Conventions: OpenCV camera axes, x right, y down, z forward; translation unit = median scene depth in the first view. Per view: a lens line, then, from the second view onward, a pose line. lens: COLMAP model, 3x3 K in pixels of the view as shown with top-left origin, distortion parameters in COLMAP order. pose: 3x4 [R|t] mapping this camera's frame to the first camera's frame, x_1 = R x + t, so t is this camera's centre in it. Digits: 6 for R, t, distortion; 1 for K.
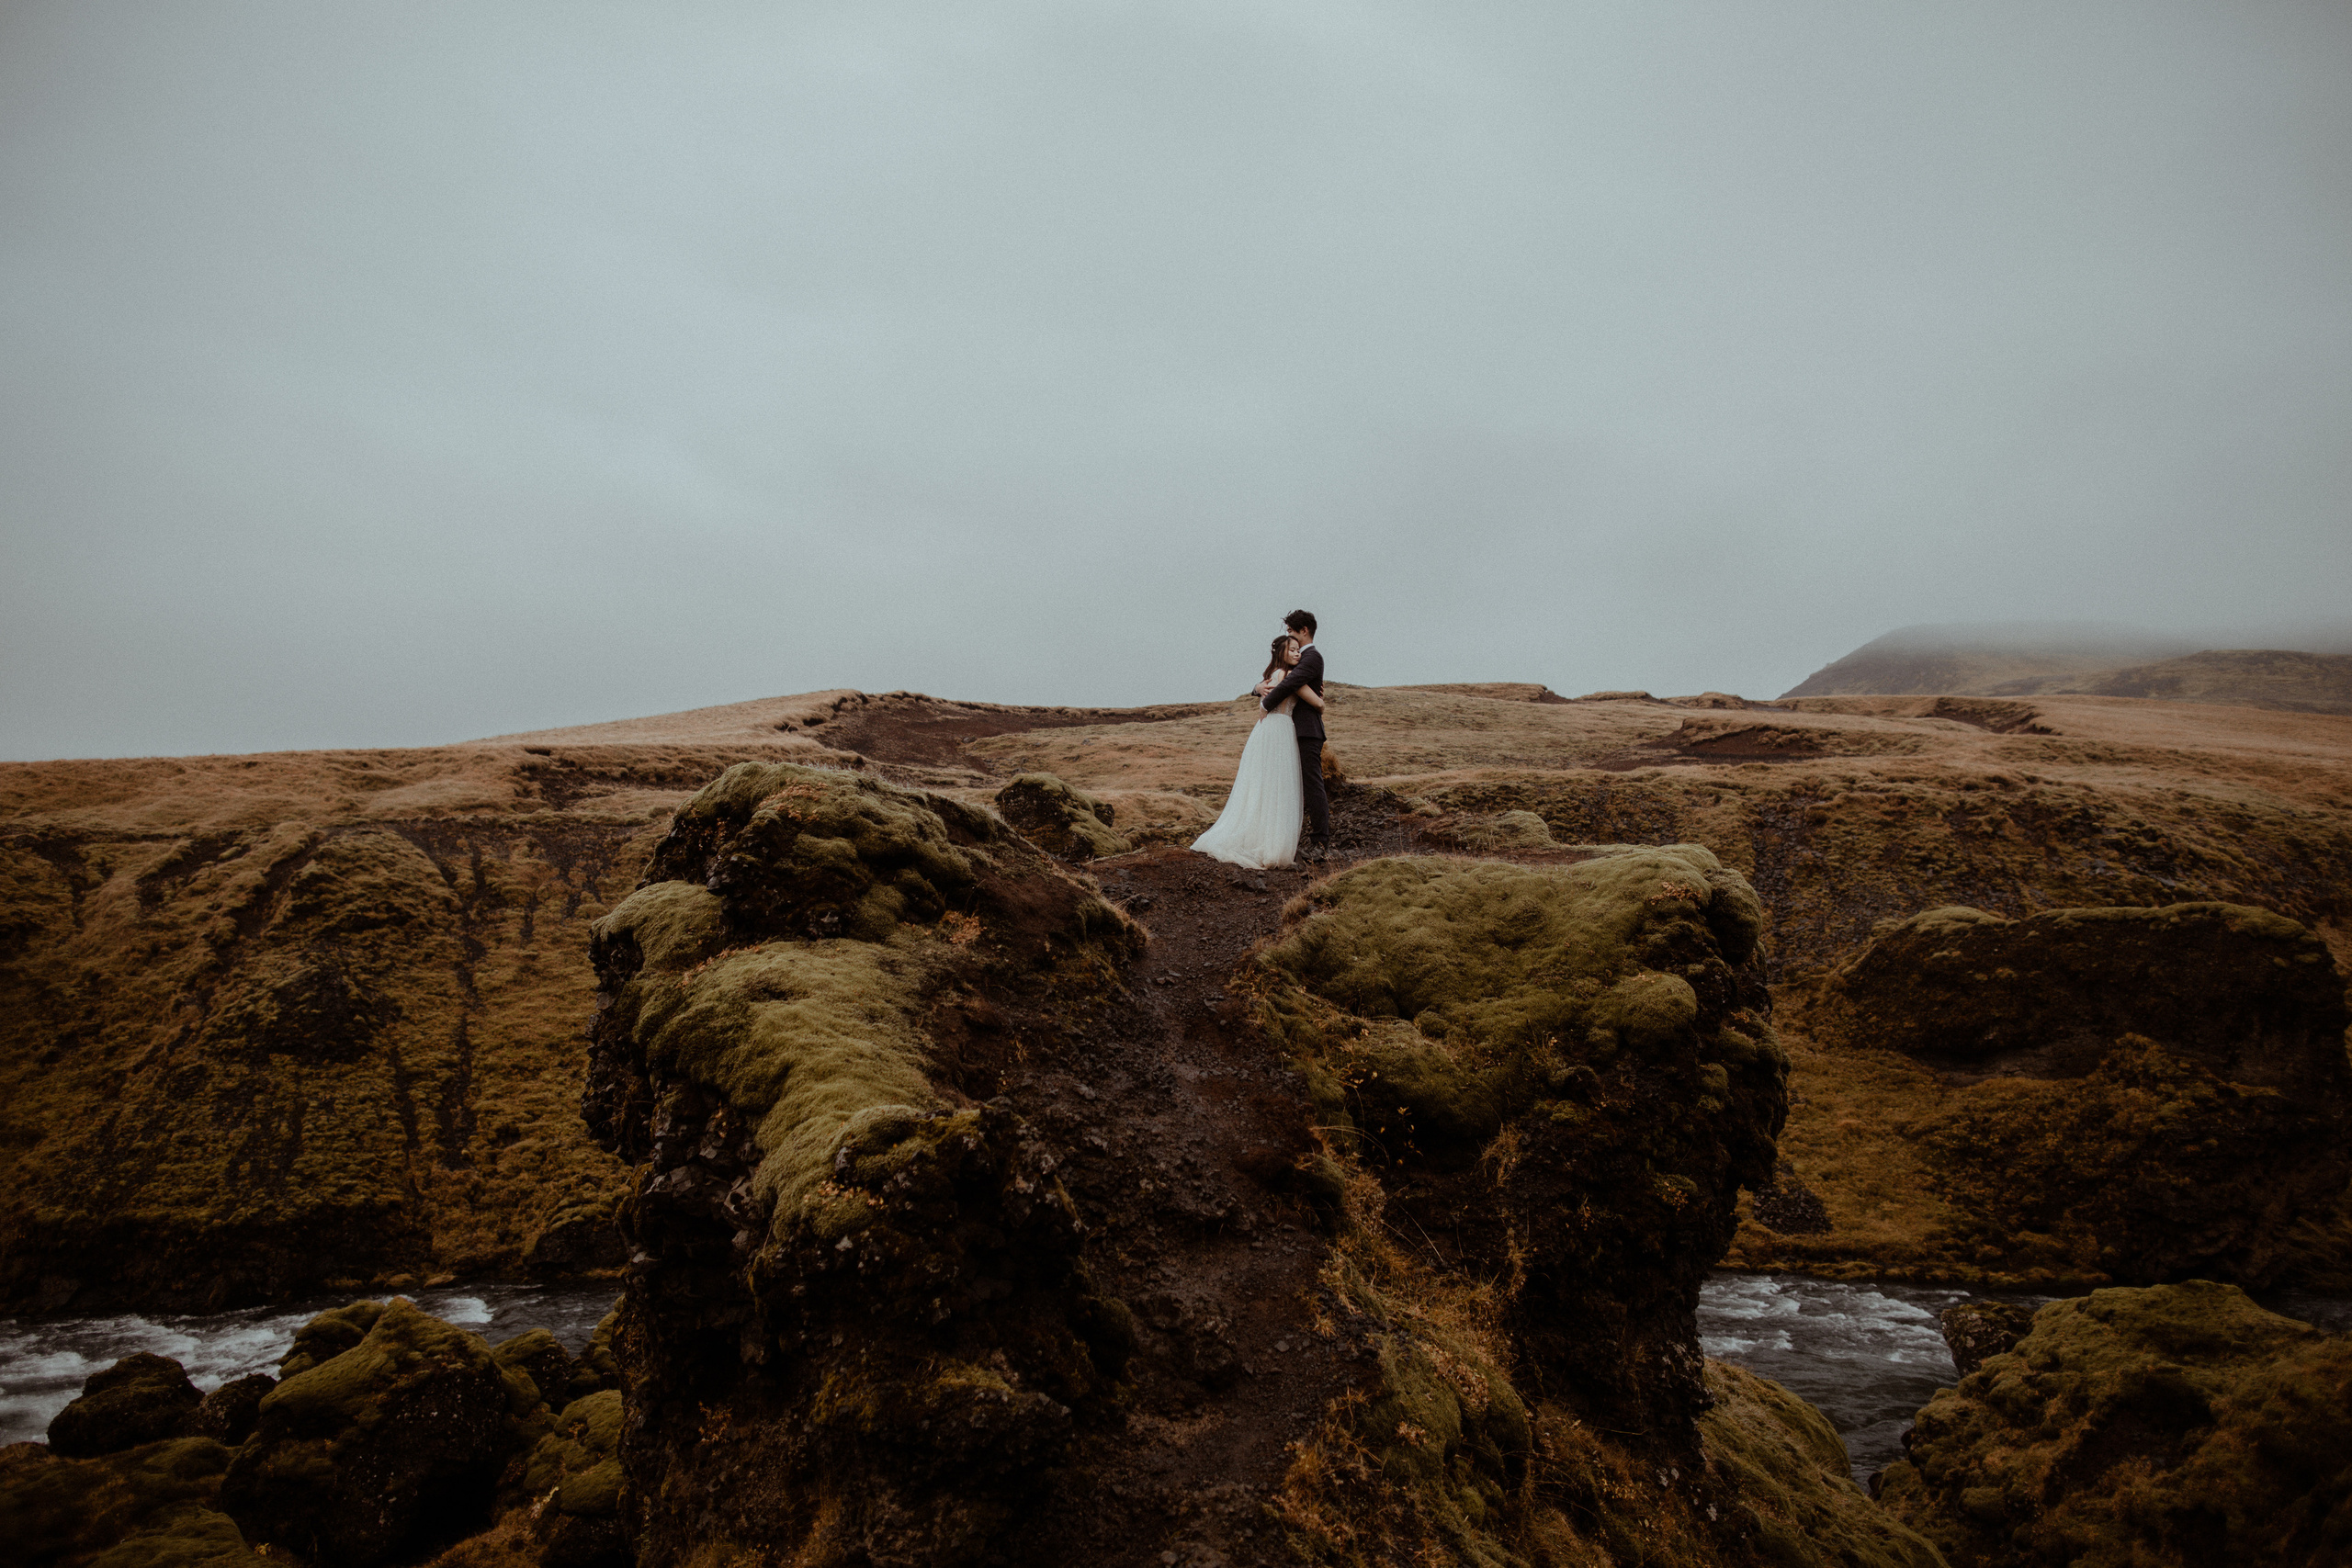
lens RADIAL K [[1602.0, 0, 1172.1], [0, 1602.0, 793.9], [0, 0, 1]] dist [-0.052416, 0.049571]
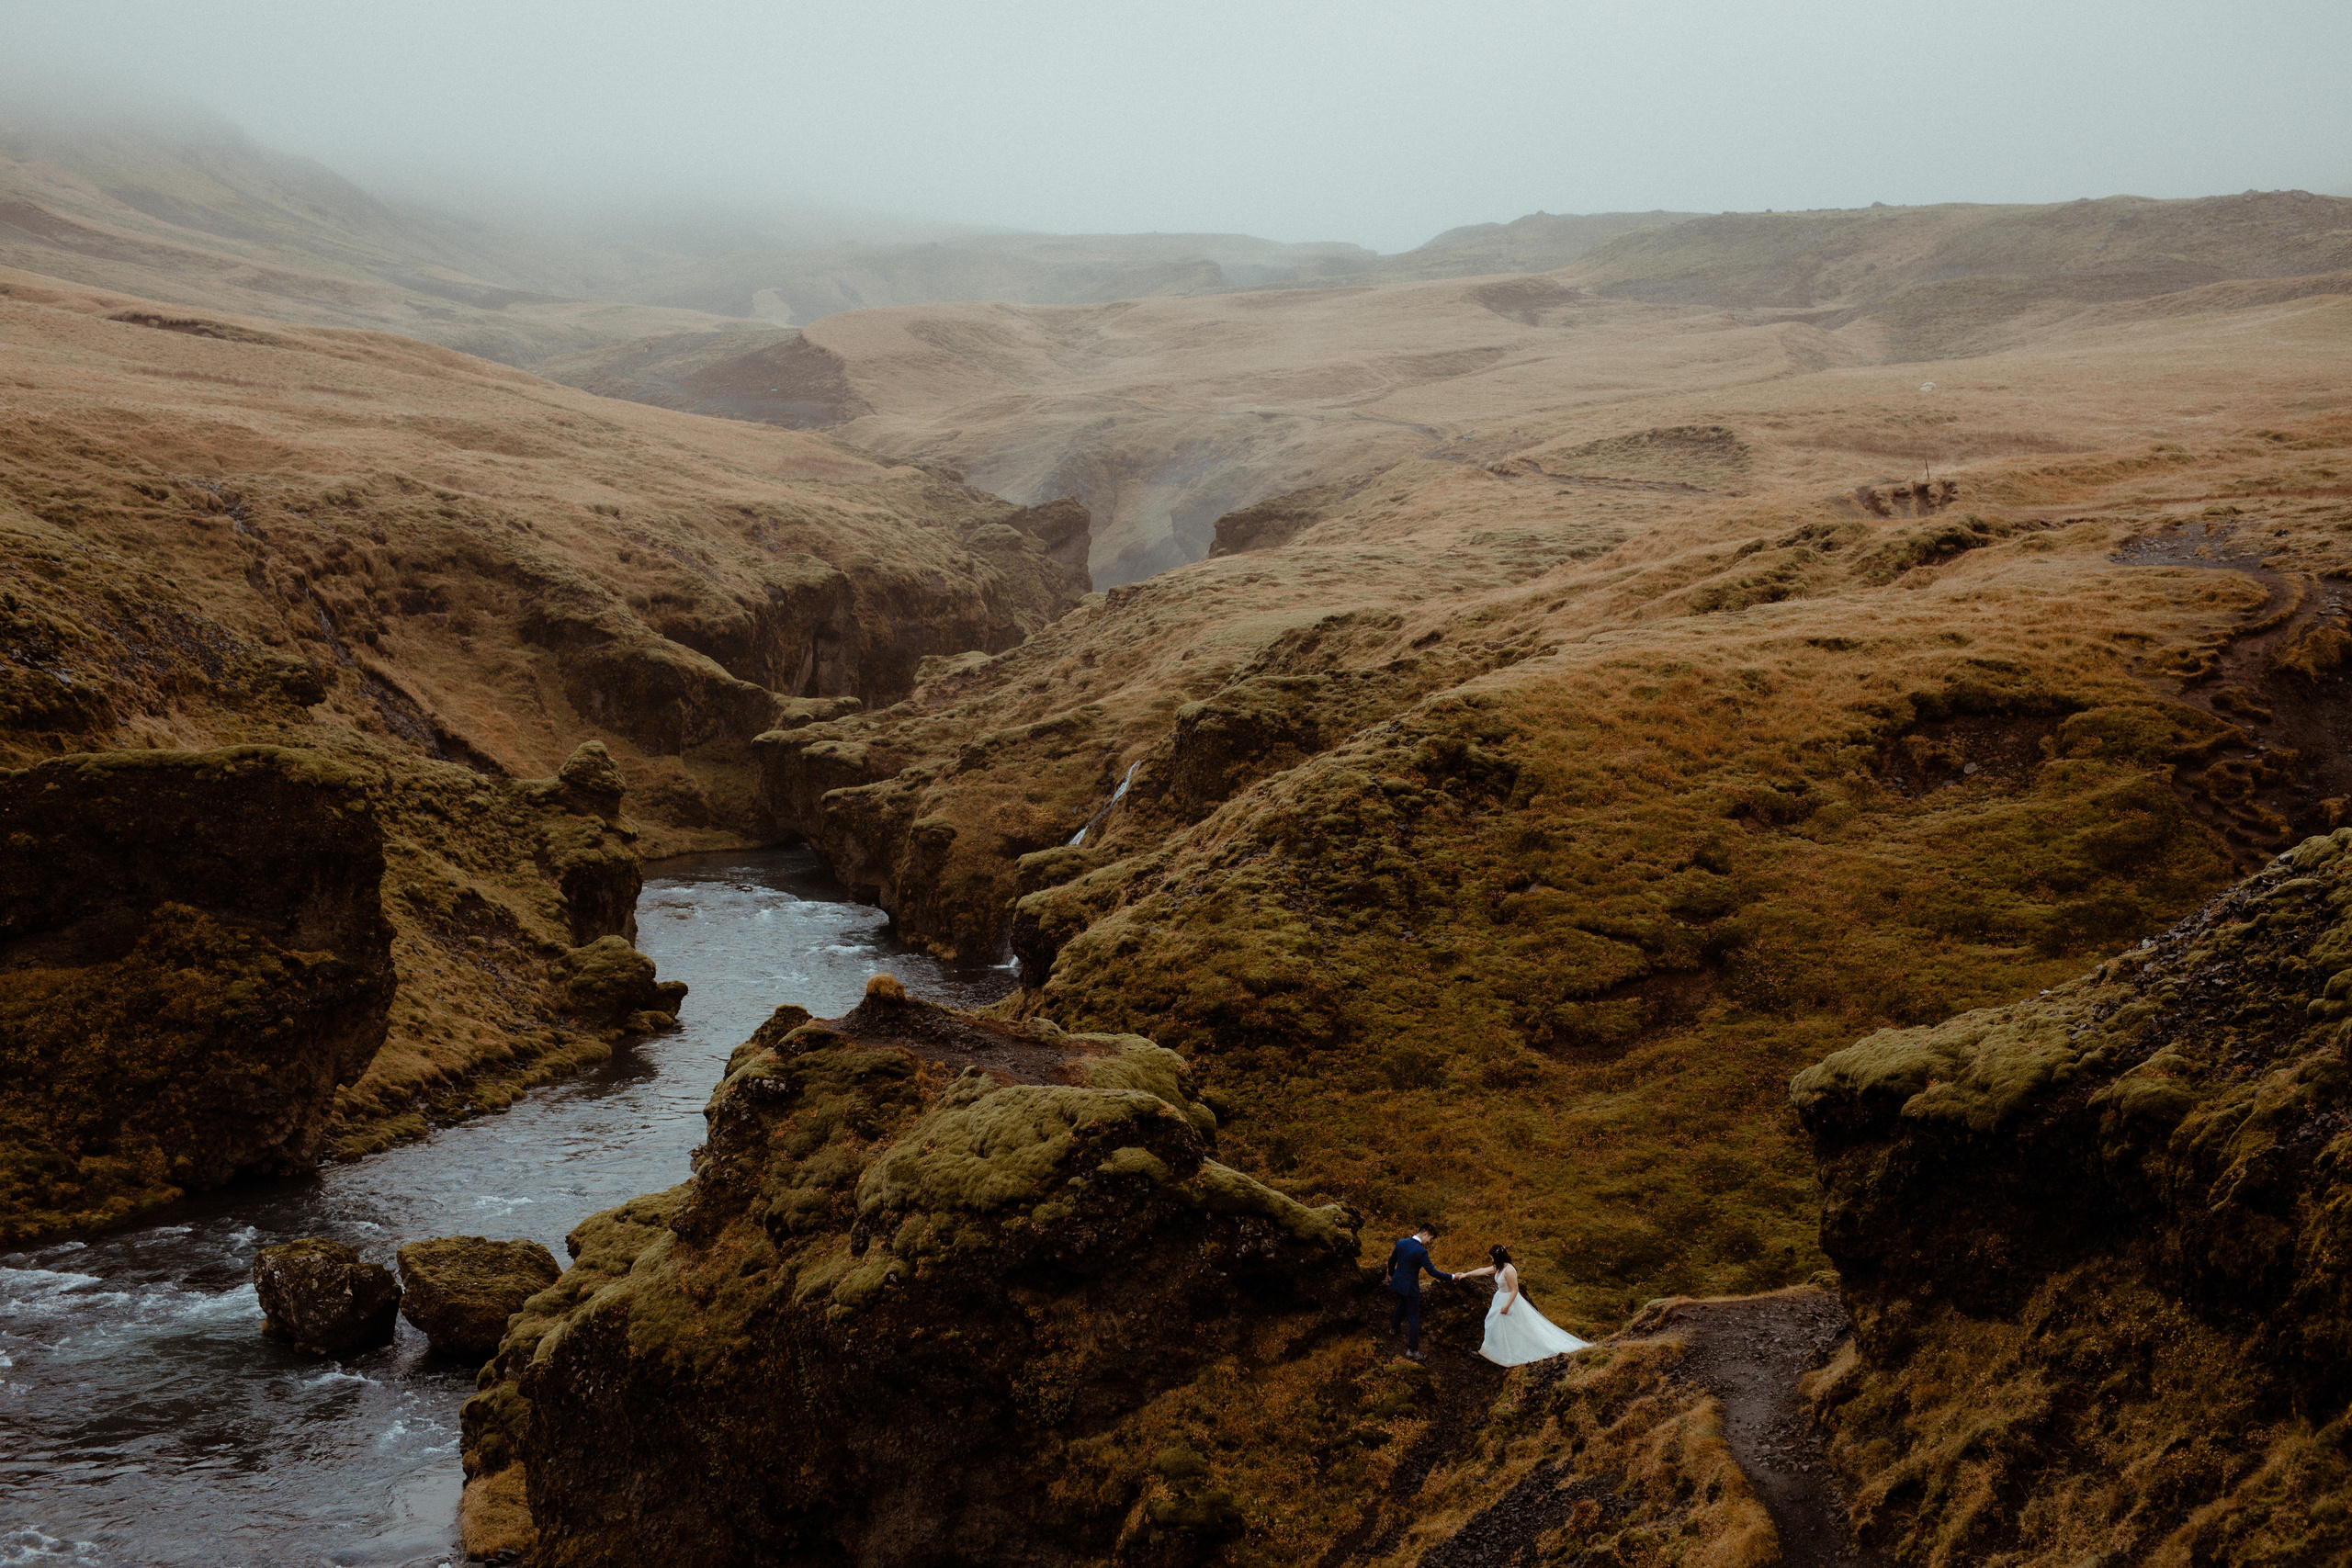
lens RADIAL K [[3252.6, 0, 1172.9], [0, 3252.6, 793.1], [0, 0, 1]] dist [-0.006648, 0.075023]
pose [[0.410773, -0.092073, 0.907077, -1.314130], [-0.077769, 0.987724, 0.135477, -0.323409], [-0.908415, -0.126193, 0.398570, -0.287943]]
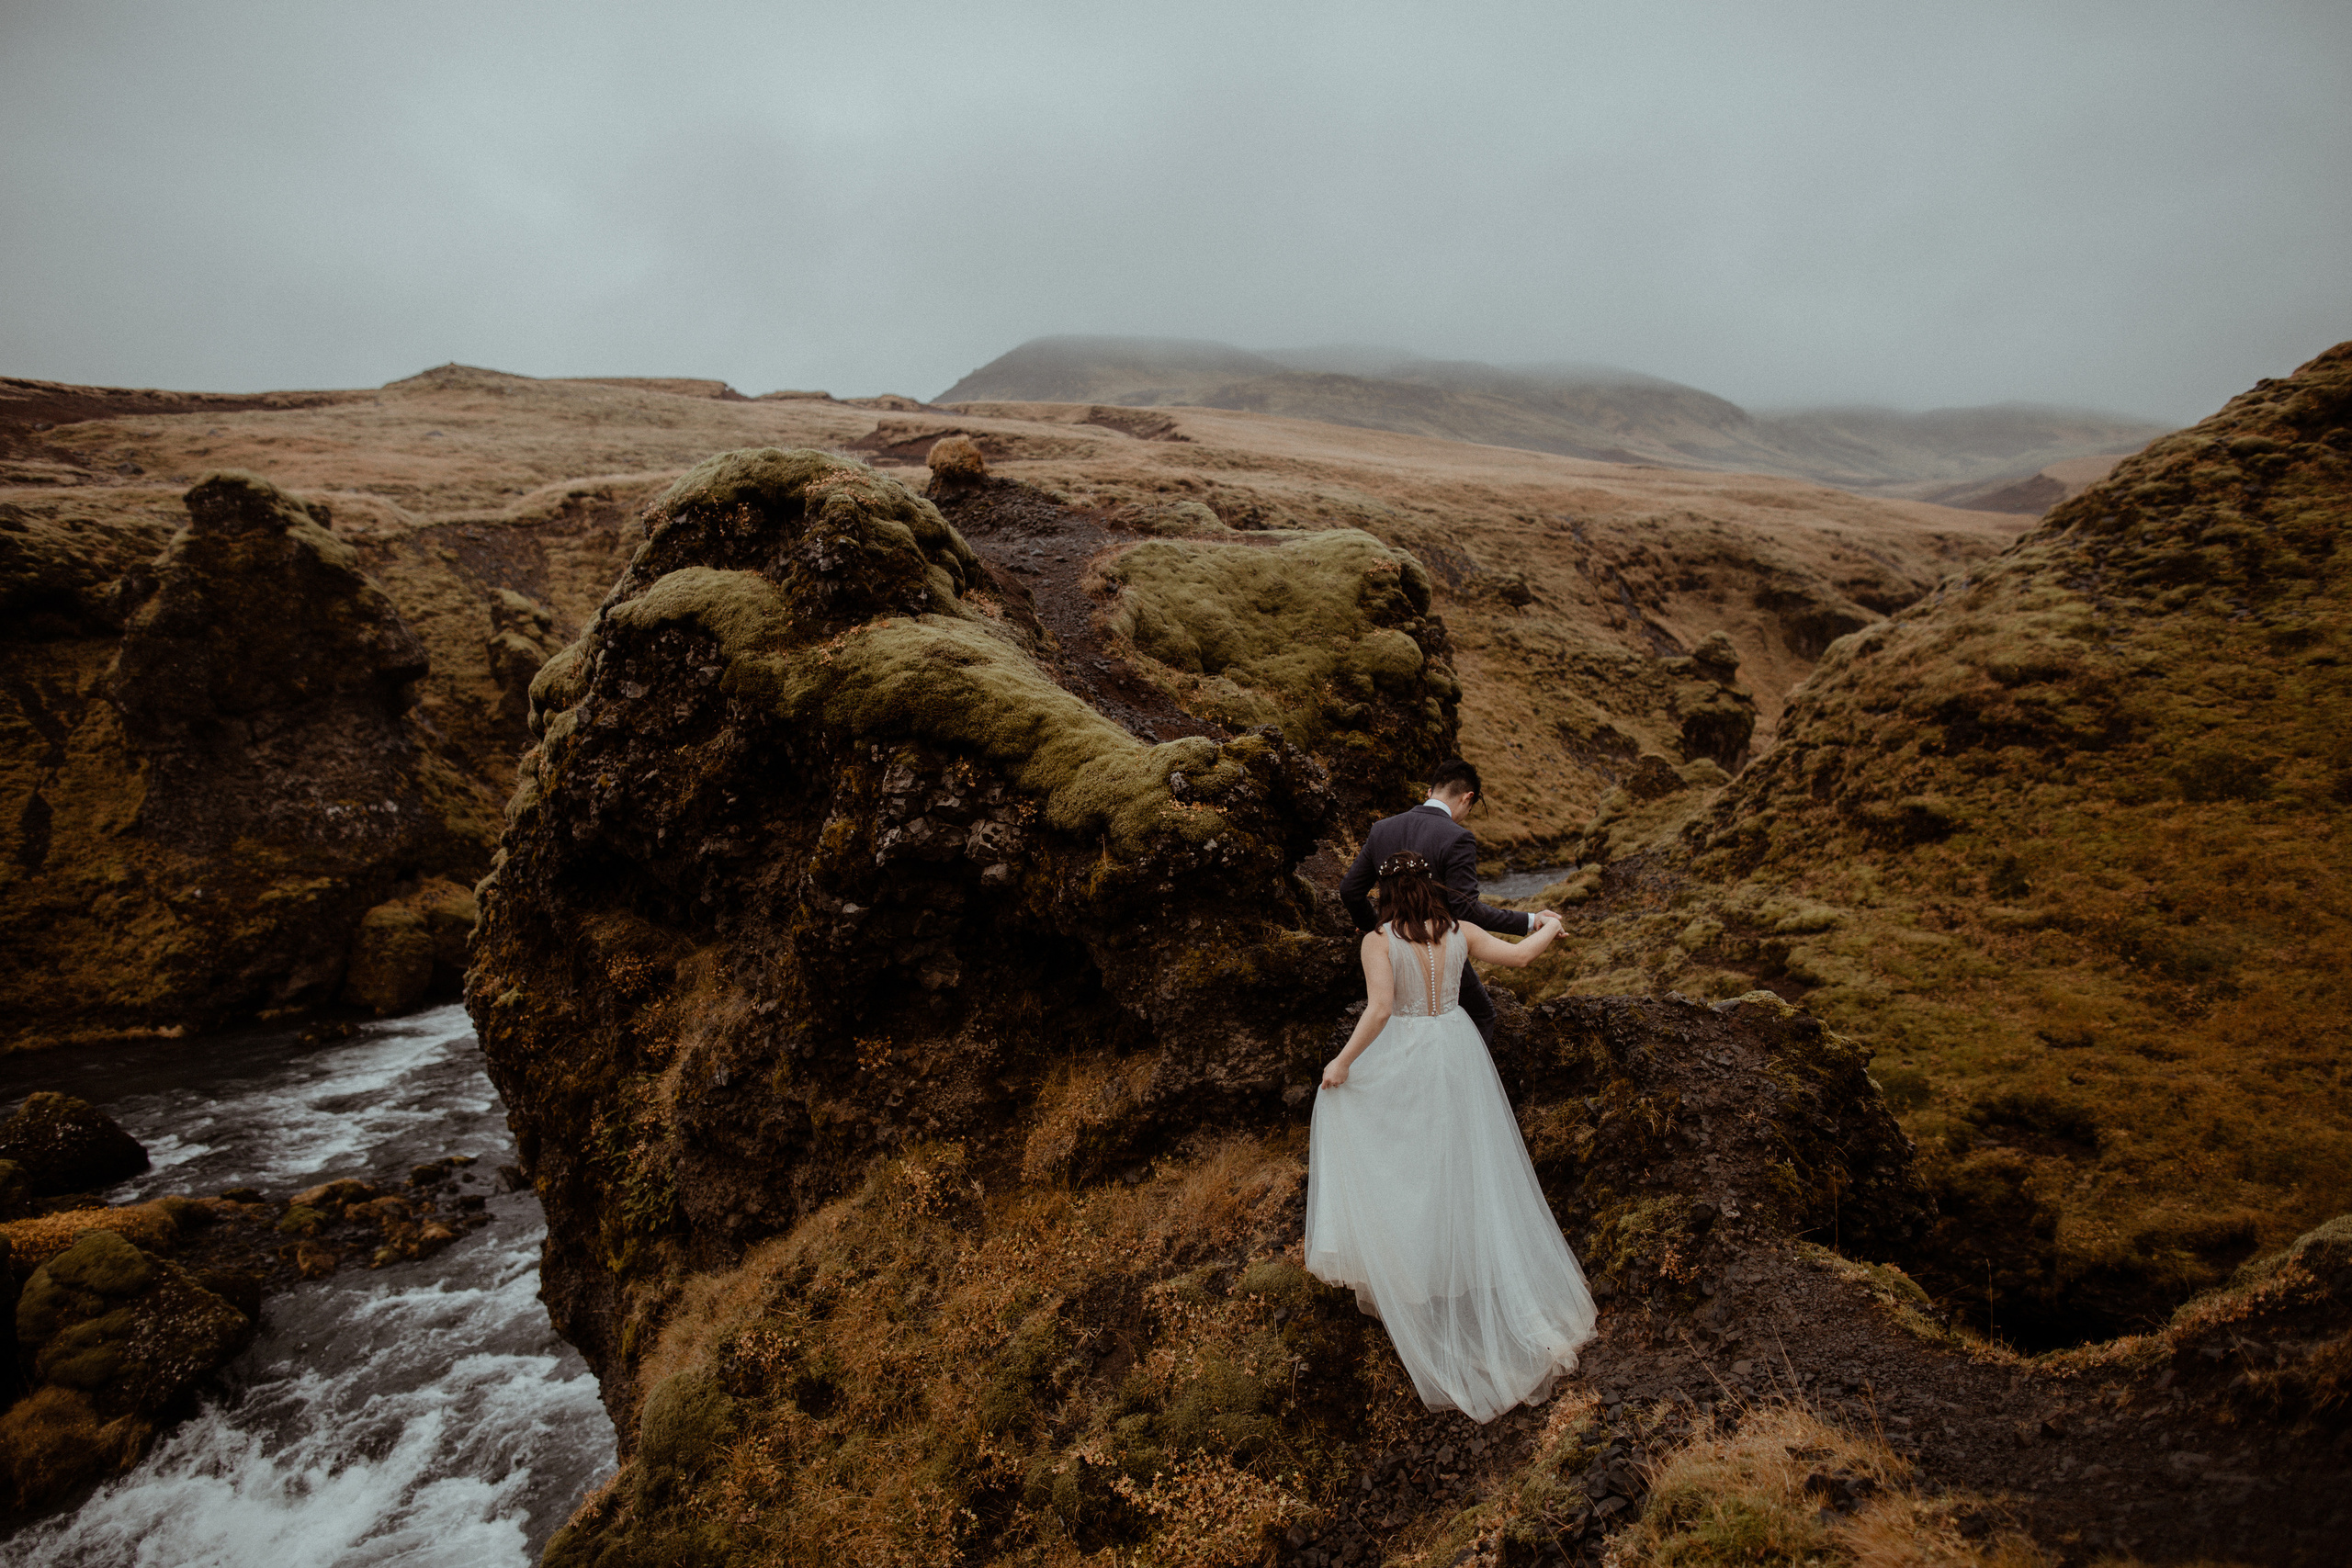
lens RADIAL K [[1602.0, 0, 1172.1], [0, 1602.0, 793.9], [0, 0, 1]] dist [-0.052416, 0.049571]
pose [[0.869853, -0.086009, 0.485755, -0.145340], [-0.004674, 0.983202, 0.182459, 0.002822], [-0.493288, -0.160983, 0.854840, -0.007827]]
